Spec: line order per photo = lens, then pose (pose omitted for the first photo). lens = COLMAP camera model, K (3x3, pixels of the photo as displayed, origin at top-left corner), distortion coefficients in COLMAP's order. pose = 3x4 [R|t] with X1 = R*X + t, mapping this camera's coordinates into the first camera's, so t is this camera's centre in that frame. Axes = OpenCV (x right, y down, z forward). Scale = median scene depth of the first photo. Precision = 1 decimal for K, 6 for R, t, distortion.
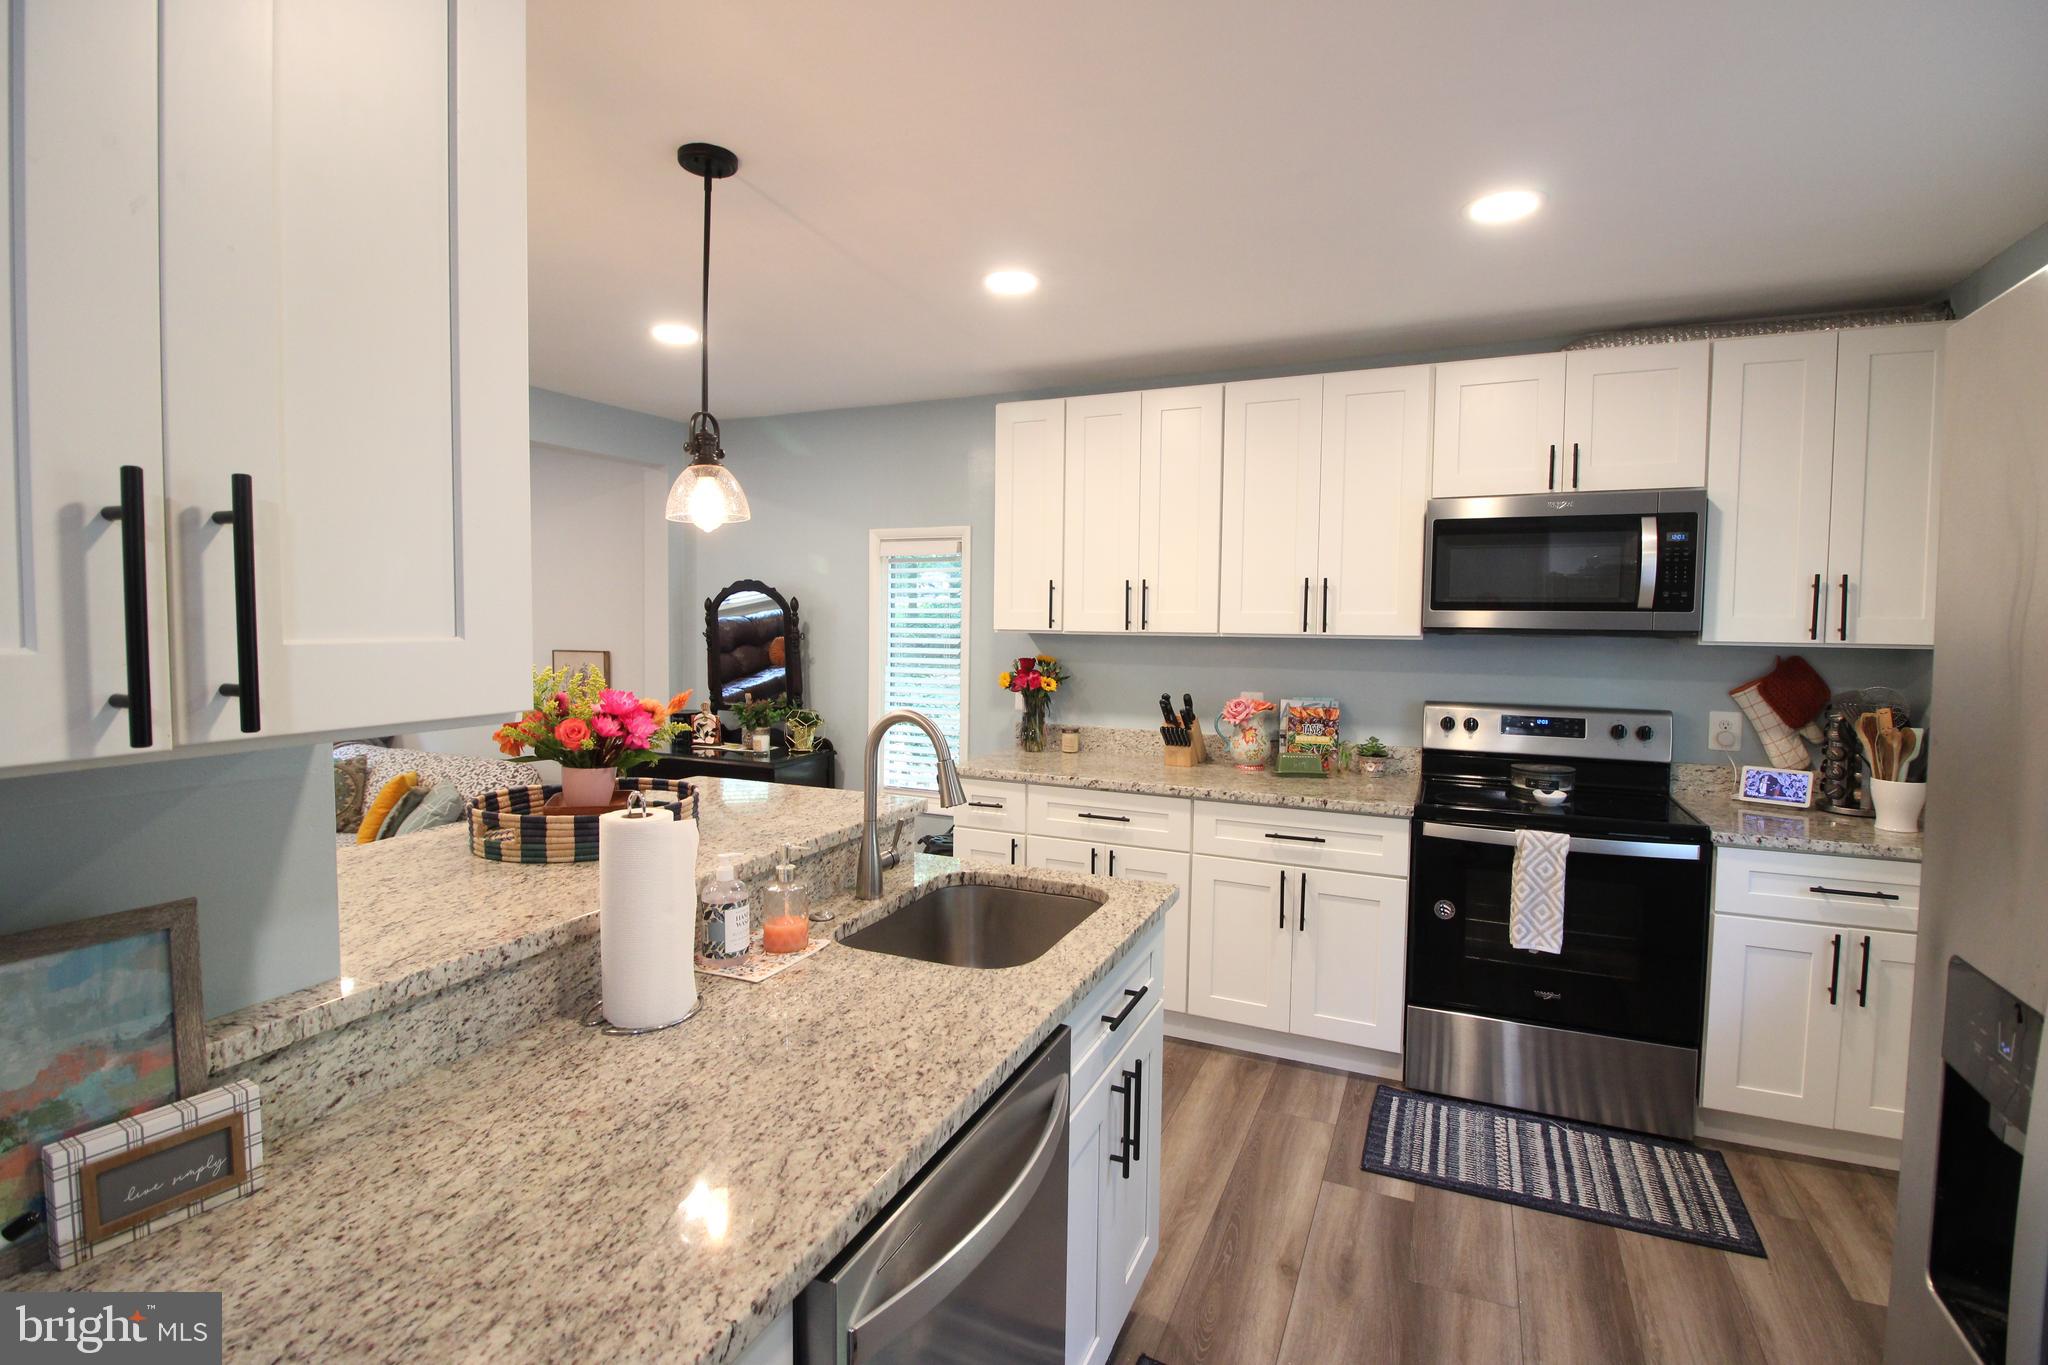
lens RADIAL K [[943.8, 0, 1032.5], [0, 943.8, 675.8], [0, 0, 1]] dist [-0.019291, -0.002405]
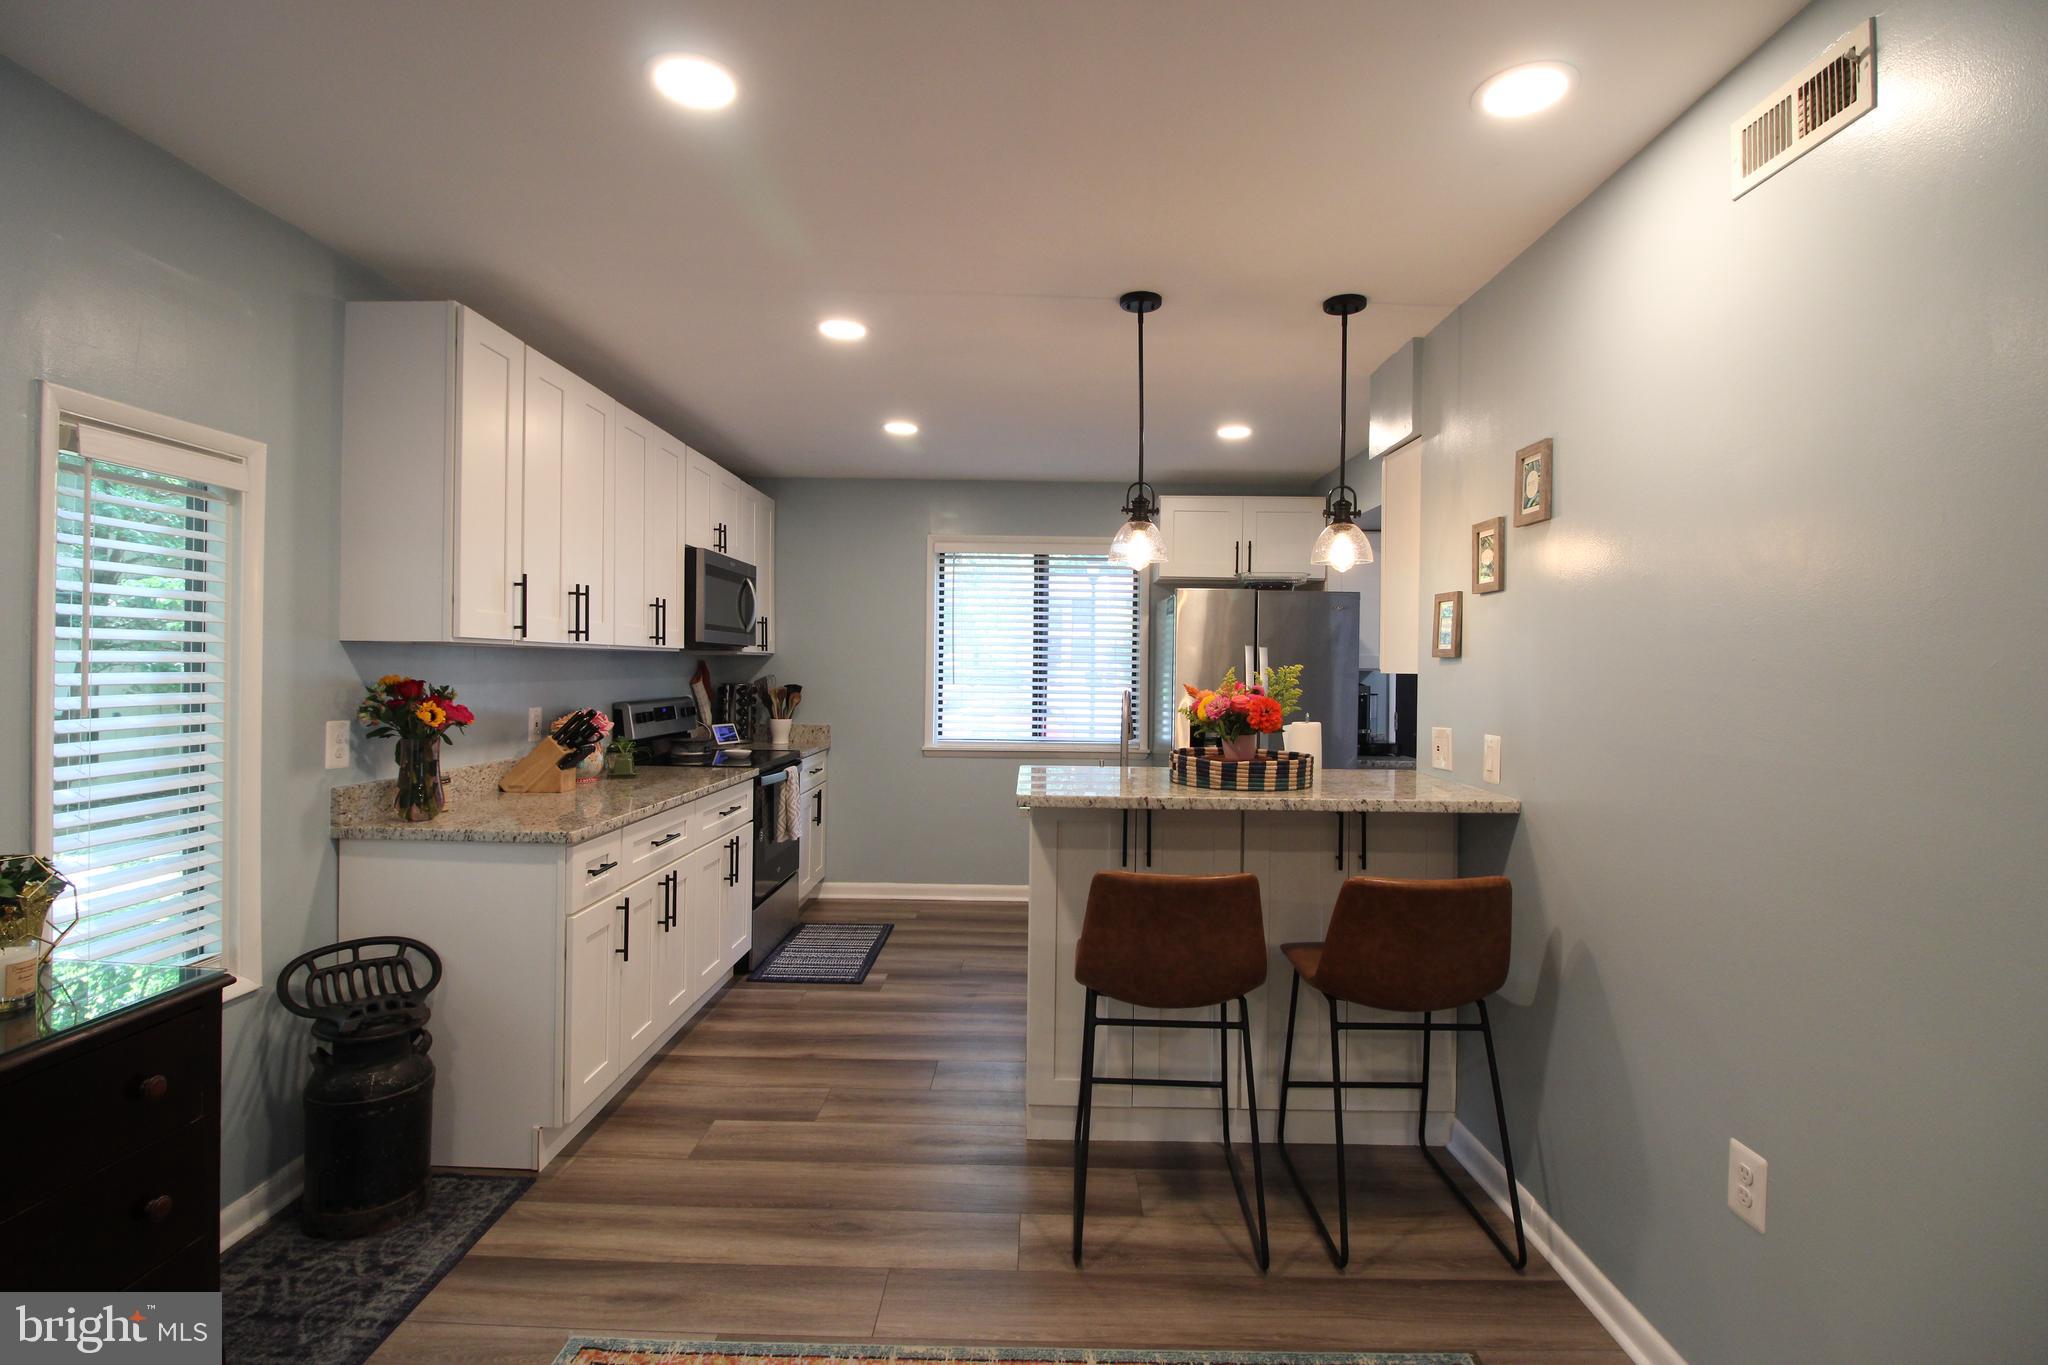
lens RADIAL K [[943.8, 0, 1030.0], [0, 943.8, 667.9], [0, 0, 1]] dist [-0.019291, -0.002405]
pose [[-0.393507, -0.021798, 0.919063, -1.168928], [0.046462, 0.997970, 0.043563, -0.054901], [-0.918147, 0.059844, -0.391695, 1.293394]]
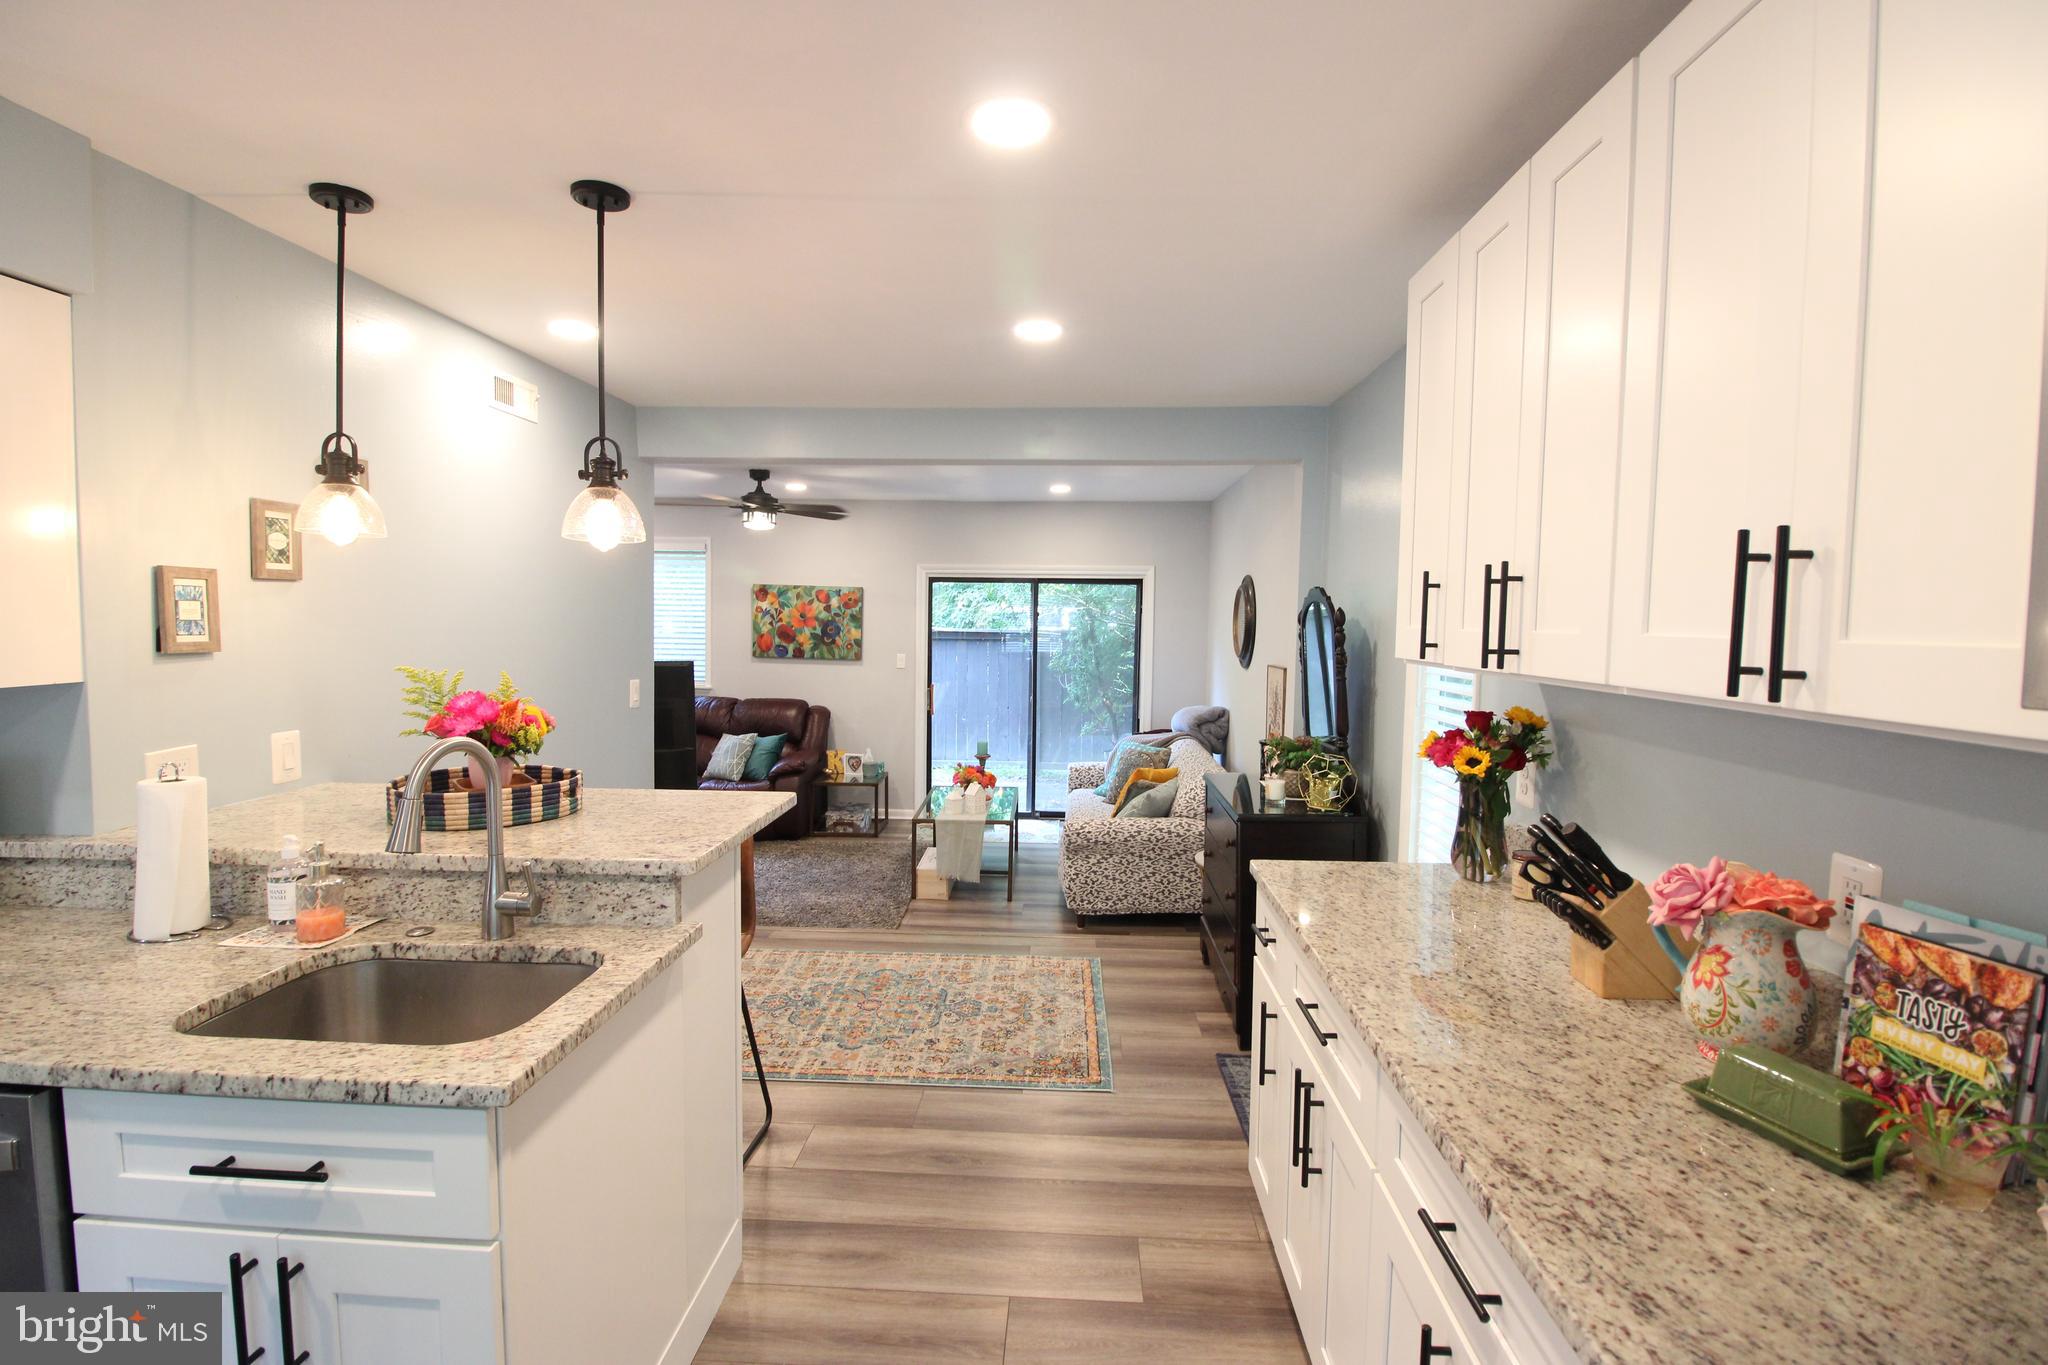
lens RADIAL K [[943.8, 0, 1025.6], [0, 943.8, 676.5], [0, 0, 1]] dist [-0.019291, -0.002405]
pose [[0.368624, 0.050643, -0.928198, 0.650840], [-0.065056, 0.997472, 0.028586, -0.060410], [0.927299, 0.049847, 0.370987, 0.855863]]
